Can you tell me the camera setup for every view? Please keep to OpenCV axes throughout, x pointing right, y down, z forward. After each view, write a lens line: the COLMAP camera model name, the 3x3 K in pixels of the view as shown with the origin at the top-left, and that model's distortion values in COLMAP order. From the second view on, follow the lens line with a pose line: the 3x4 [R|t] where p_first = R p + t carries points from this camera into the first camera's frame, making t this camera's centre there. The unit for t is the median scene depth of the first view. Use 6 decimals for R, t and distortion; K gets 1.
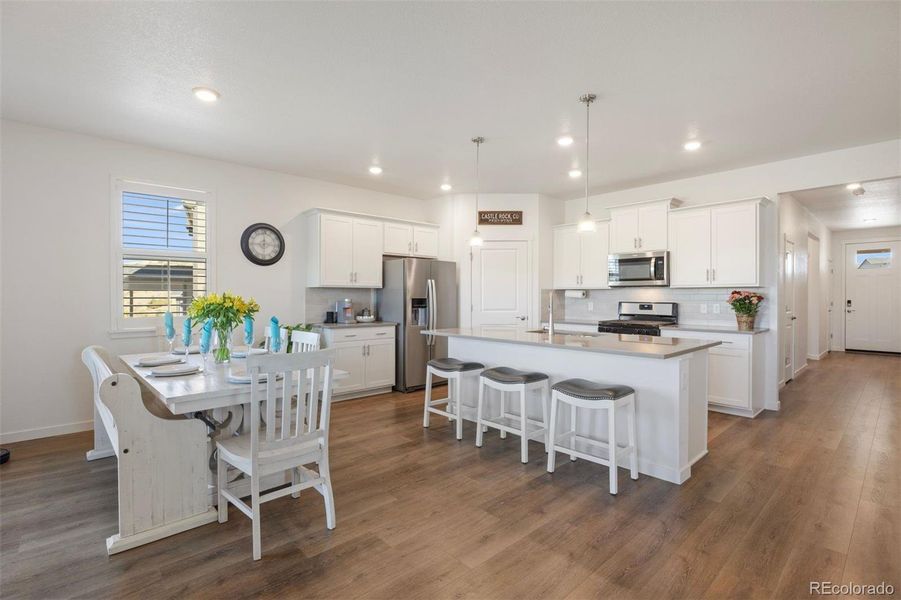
lens RADIAL K [[419.1, 0, 449.7], [0, 419.1, 299.2], [0, 0, 1]] dist [-0.015814, 0.001289]
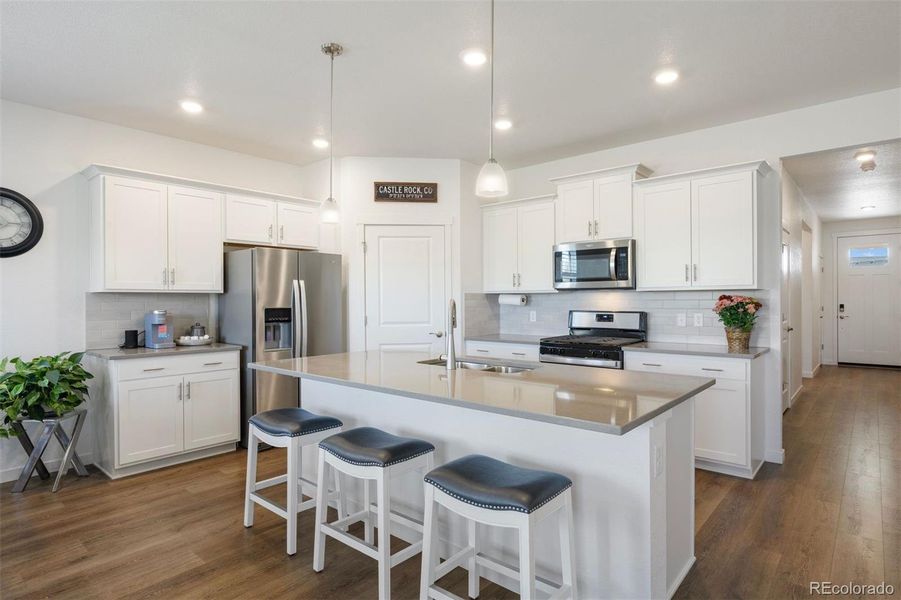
lens RADIAL K [[483.5, 0, 453.5], [0, 483.5, 301.3], [0, 0, 1]] dist [-0.007900, -0.000065]
pose [[0.993094, -0.006082, 0.117160, 0.119378], [0.006645, 0.999968, -0.004416, -0.008325], [-0.117130, 0.005164, 0.993103, 0.215424]]
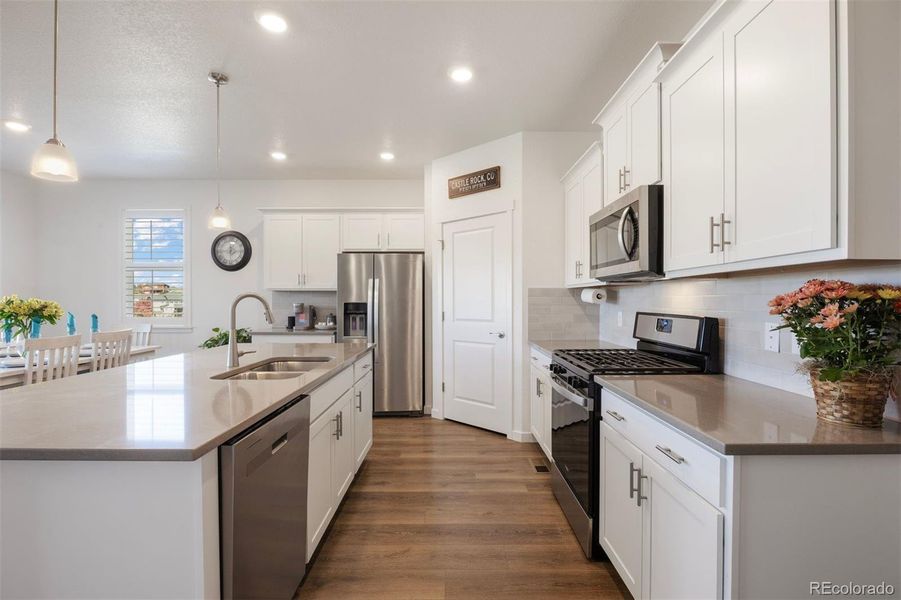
lens RADIAL K [[419.1, 0, 450.2], [0, 419.1, 295.1], [0, 0, 1]] dist [-0.015814, 0.001289]
pose [[0.733293, -0.008312, -0.679862, 0.630802], [-0.006107, 0.999804, -0.018811, -0.002983], [0.679885, 0.017946, 0.733099, 0.563078]]
